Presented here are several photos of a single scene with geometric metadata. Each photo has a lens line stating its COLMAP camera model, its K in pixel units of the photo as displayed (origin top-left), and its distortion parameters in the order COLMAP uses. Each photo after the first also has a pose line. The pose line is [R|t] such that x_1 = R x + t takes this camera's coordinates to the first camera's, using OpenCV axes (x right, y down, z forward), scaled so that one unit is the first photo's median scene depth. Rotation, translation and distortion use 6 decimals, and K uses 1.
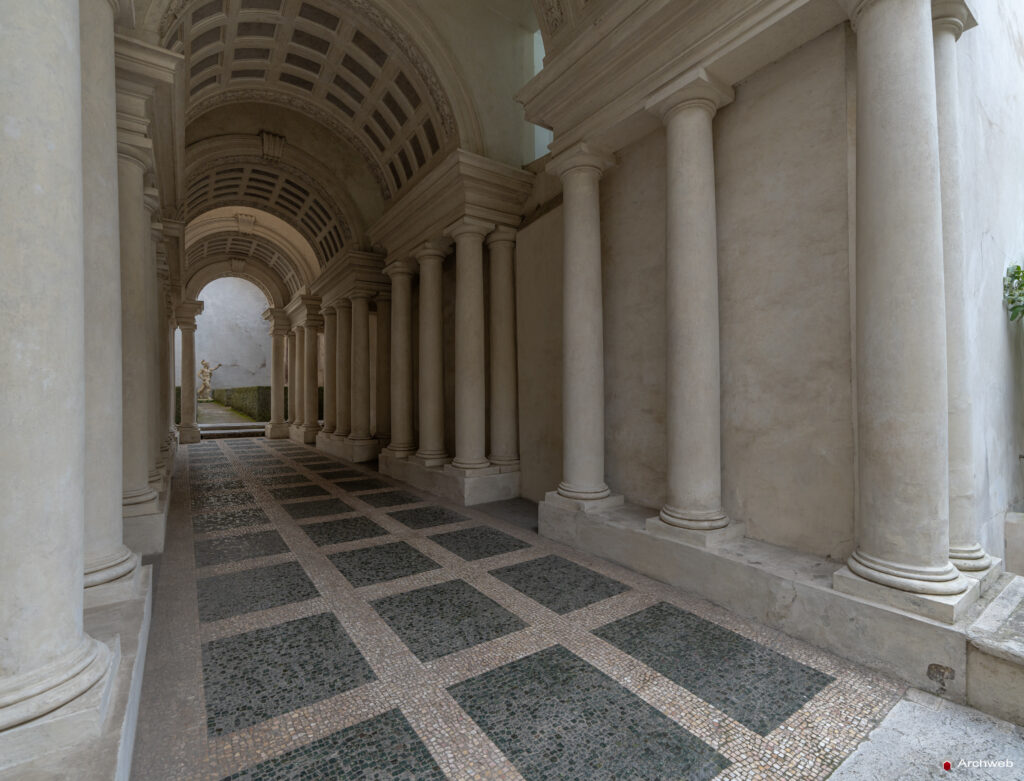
lens RADIAL K [[511.8, 0, 530.9], [0, 511.8, 378.5], [0, 0, 1]] dist [-0.003063, 0.001111]
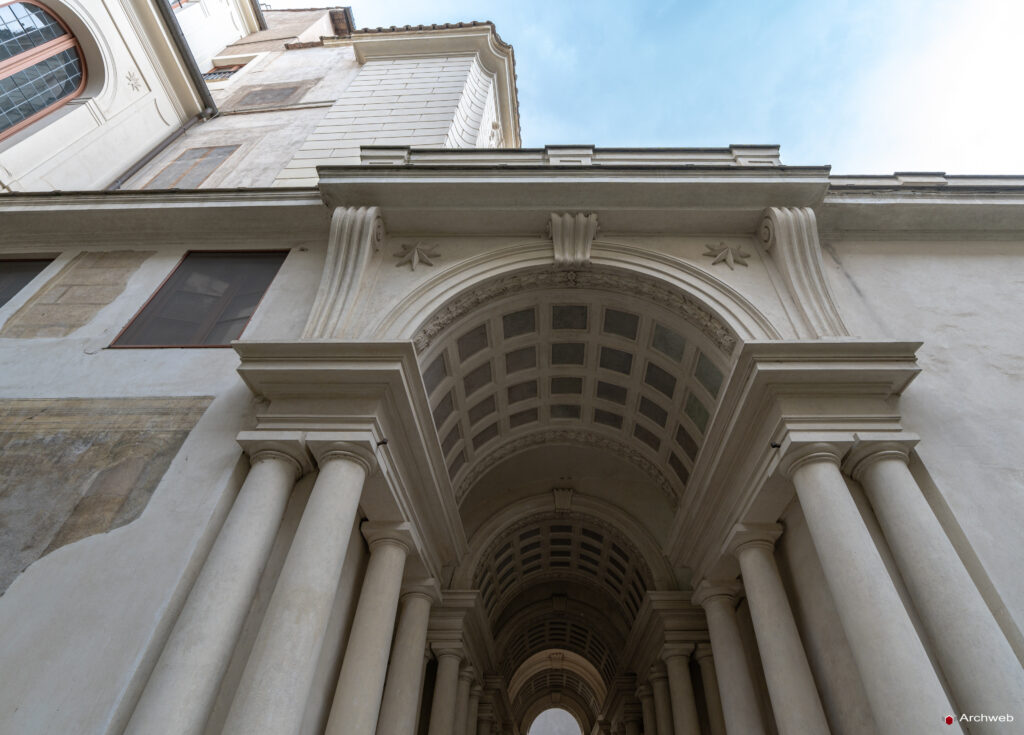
lens RADIAL K [[485.3, 0, 550.0], [0, 485.3, 391.3], [0, 0, 1]] dist [-0.002673, 0.000320]
pose [[0.797104, -0.406963, -0.446101, 0.299664], [0.016159, 0.752883, -0.657956, -0.003891], [0.603626, 0.517251, 0.606702, -0.144037]]
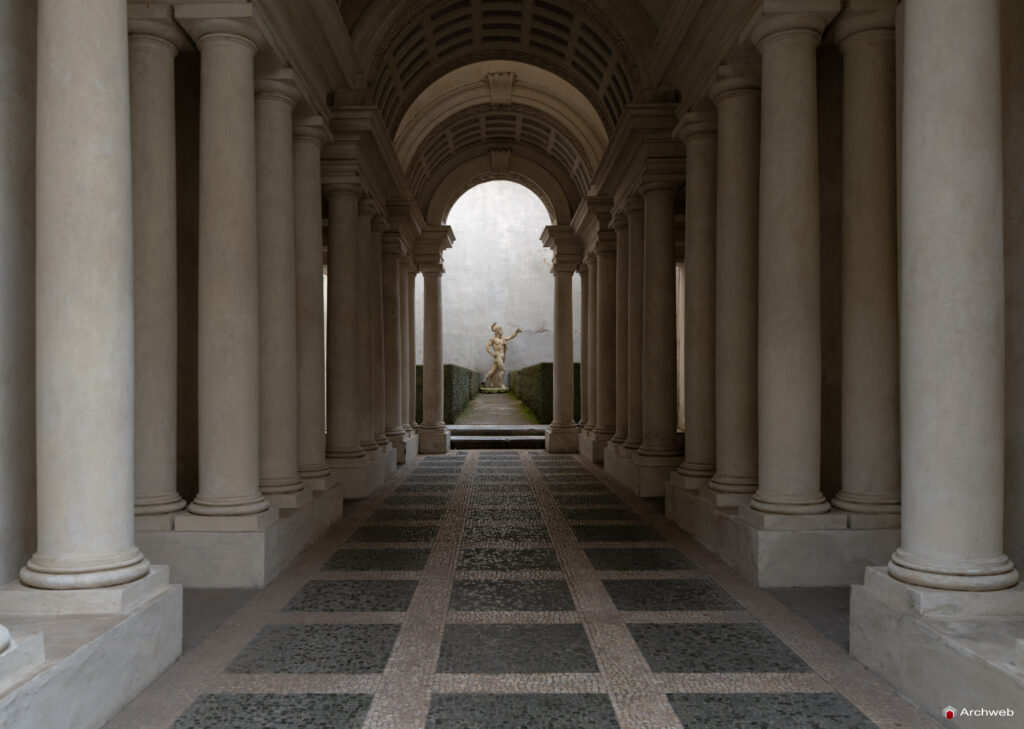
lens RADIAL K [[1051.4, 0, 479.7], [0, 1051.4, 364.0], [0, 0, 1]] dist [0.022427, 0.003129]
pose [[0.784282, -0.016471, -0.620186, 0.195675], [0.021666, 0.999765, 0.000847, 0.017744], [0.620026, -0.014101, 0.784454, 0.022576]]
